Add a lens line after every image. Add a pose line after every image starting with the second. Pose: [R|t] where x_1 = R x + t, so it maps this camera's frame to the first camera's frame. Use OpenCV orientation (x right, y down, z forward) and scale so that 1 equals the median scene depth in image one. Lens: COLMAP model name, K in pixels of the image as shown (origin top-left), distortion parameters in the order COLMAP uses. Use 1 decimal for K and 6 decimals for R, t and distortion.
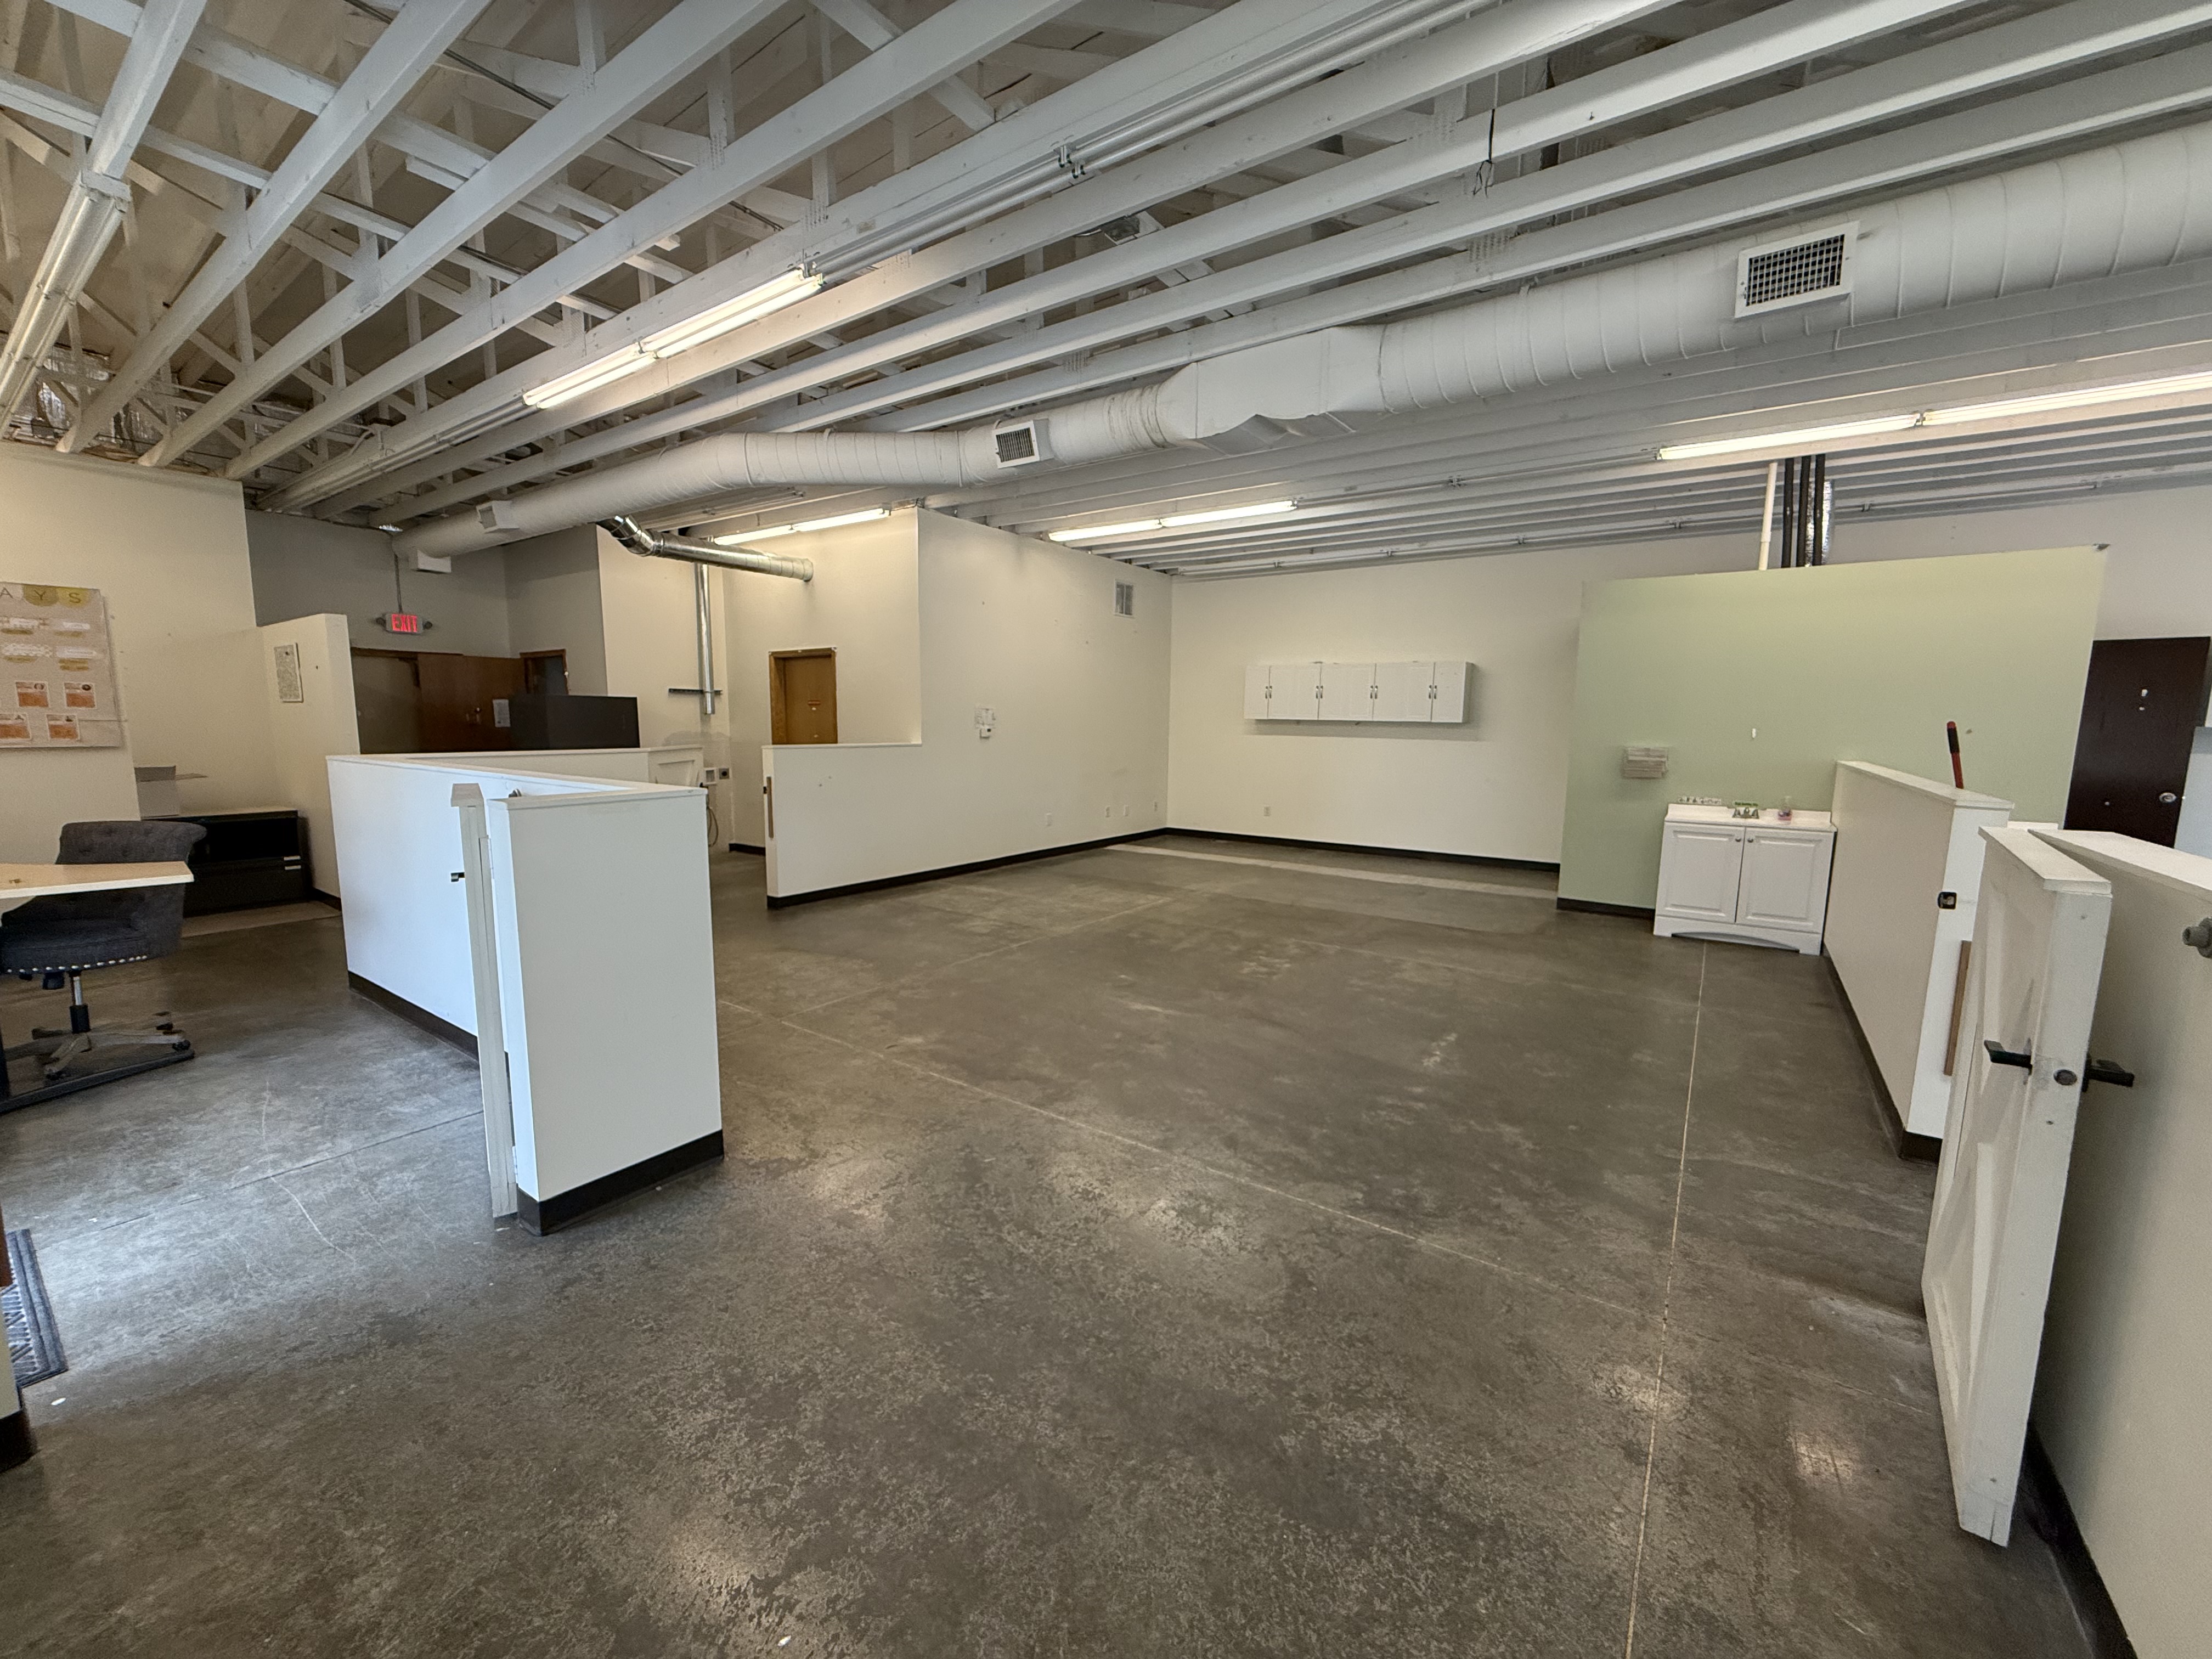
lens RADIAL K [[882.4, 0, 1102.0], [0, 882.4, 833.6], [0, 0, 1]] dist [-0.002342, -0.000241]
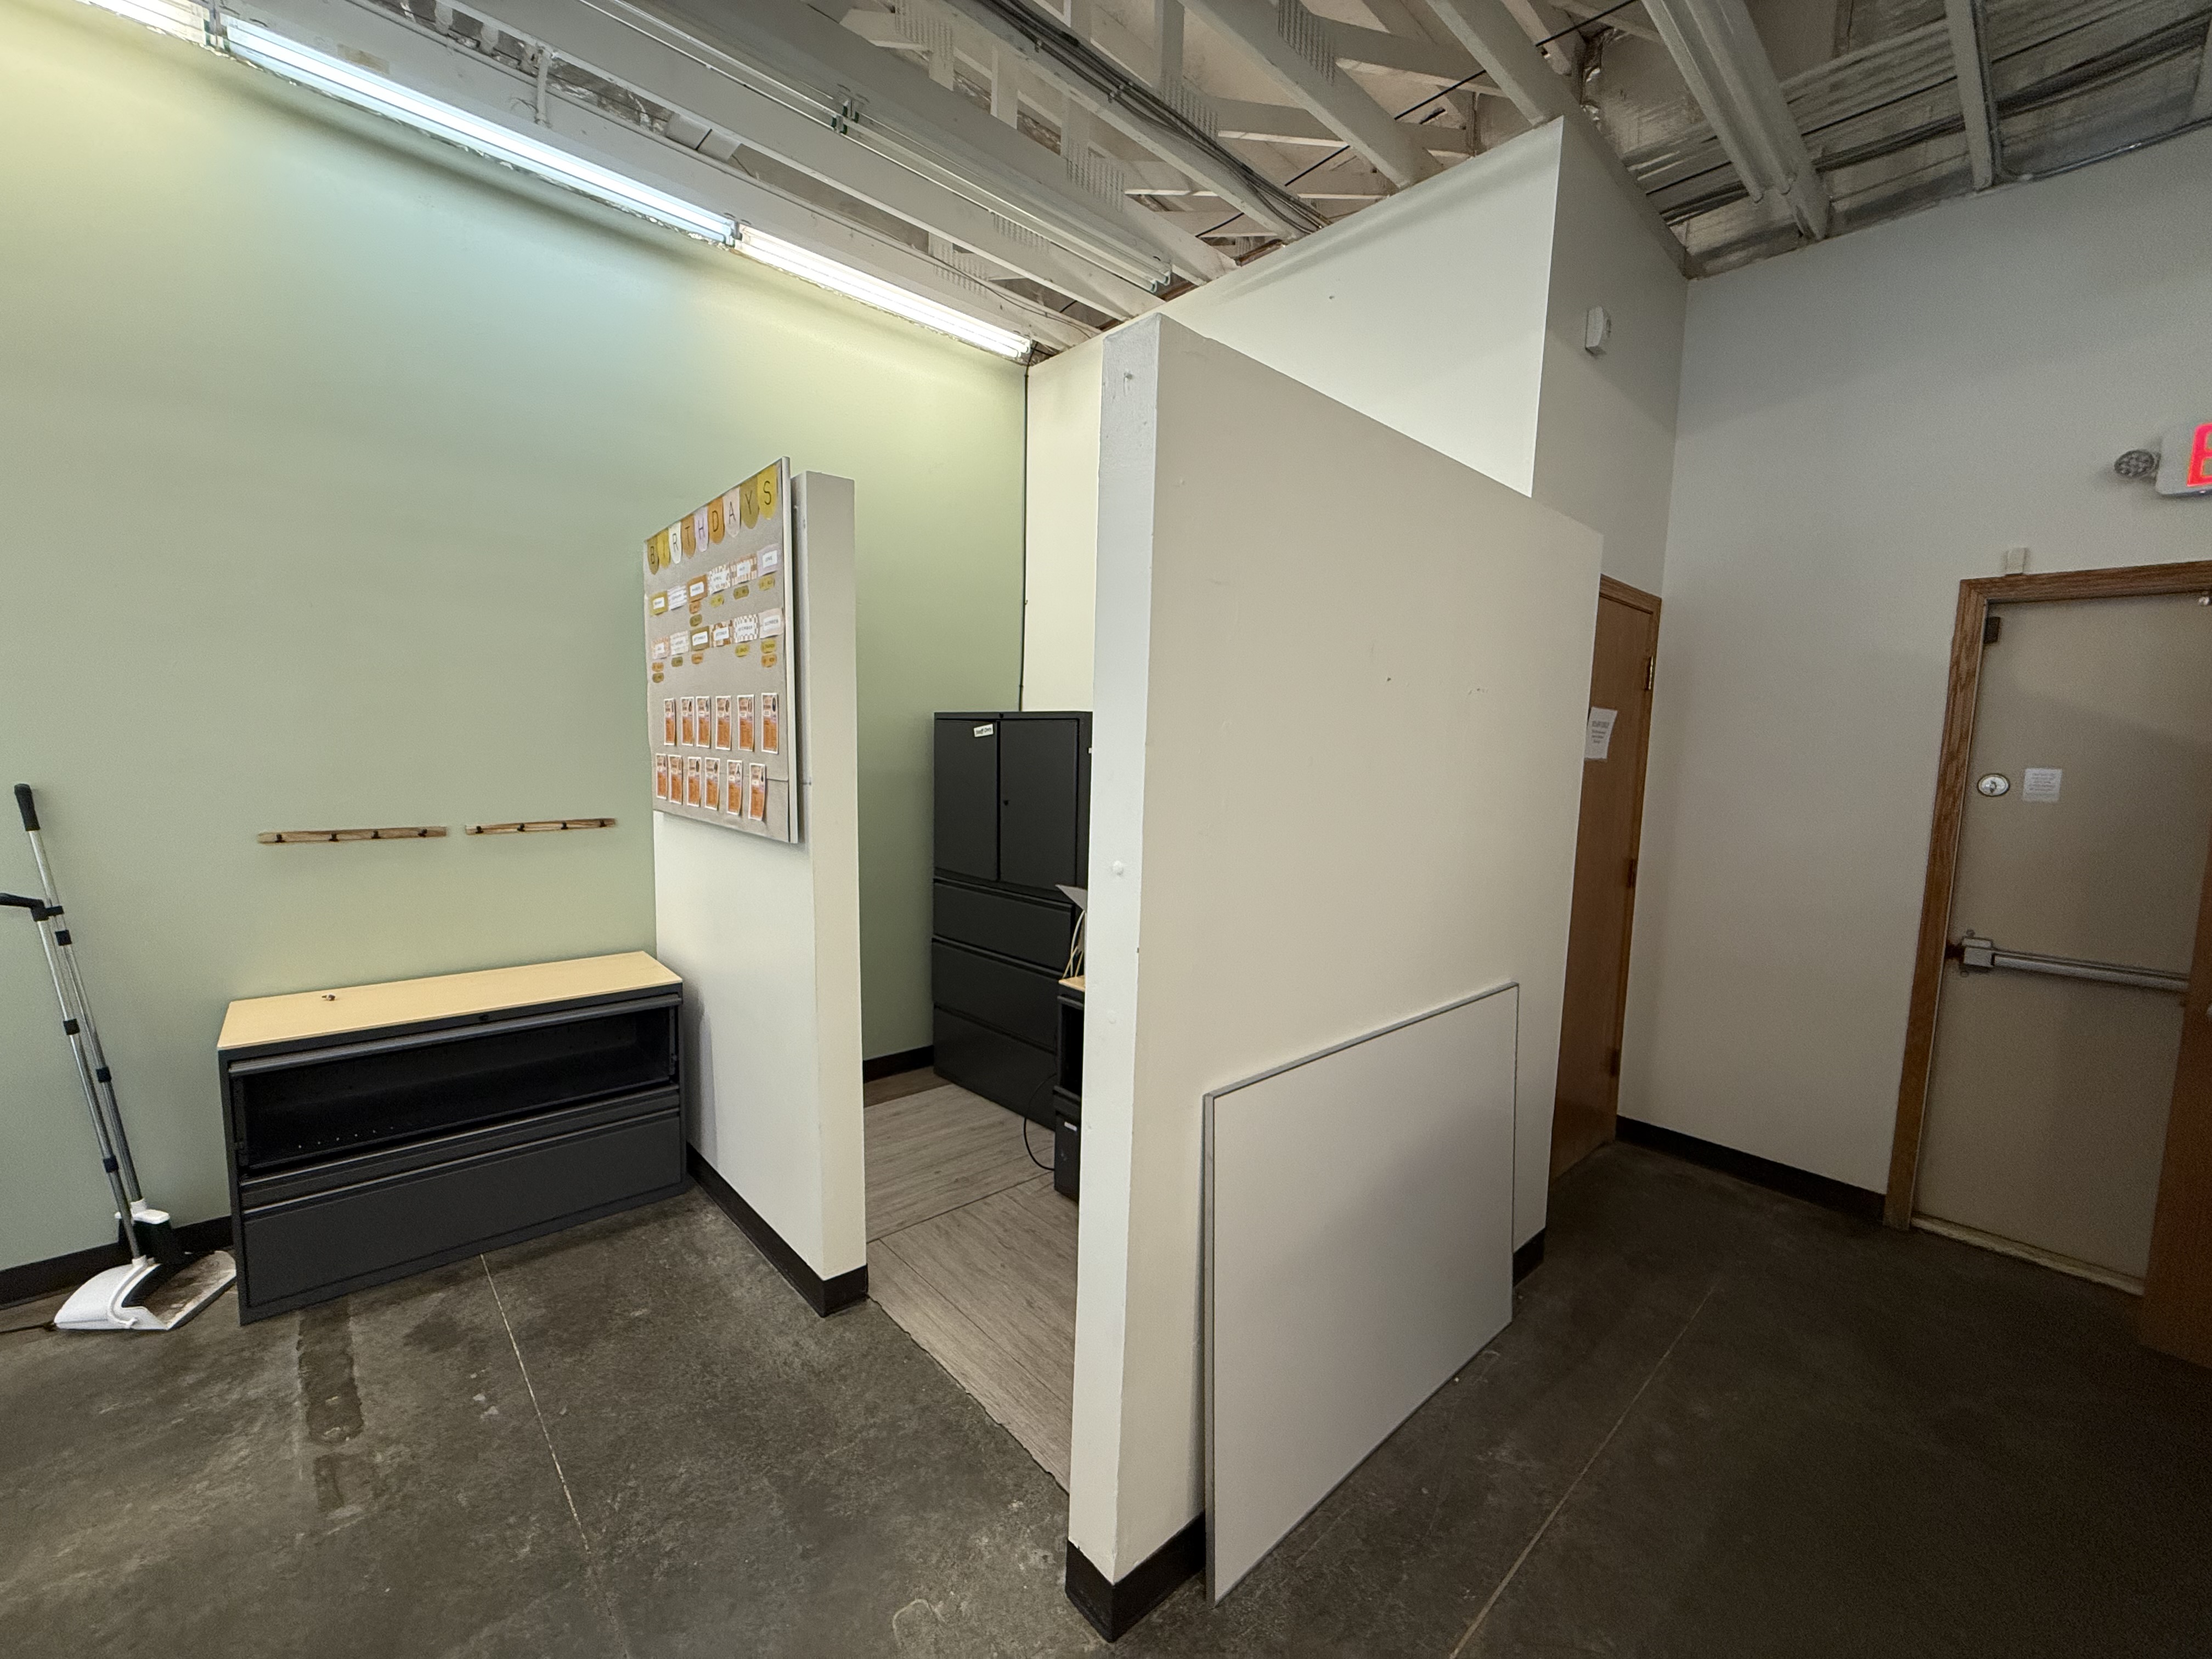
lens RADIAL K [[881.4, 0, 1097.4], [0, 881.4, 832.8], [0, 0, 1]] dist [-0.000583, -0.000170]
pose [[-0.213959, 0.082883, -0.973320, -0.750646], [-0.153410, 0.981179, 0.117275, -0.175599], [0.964721, 0.174409, -0.197217, 1.221940]]
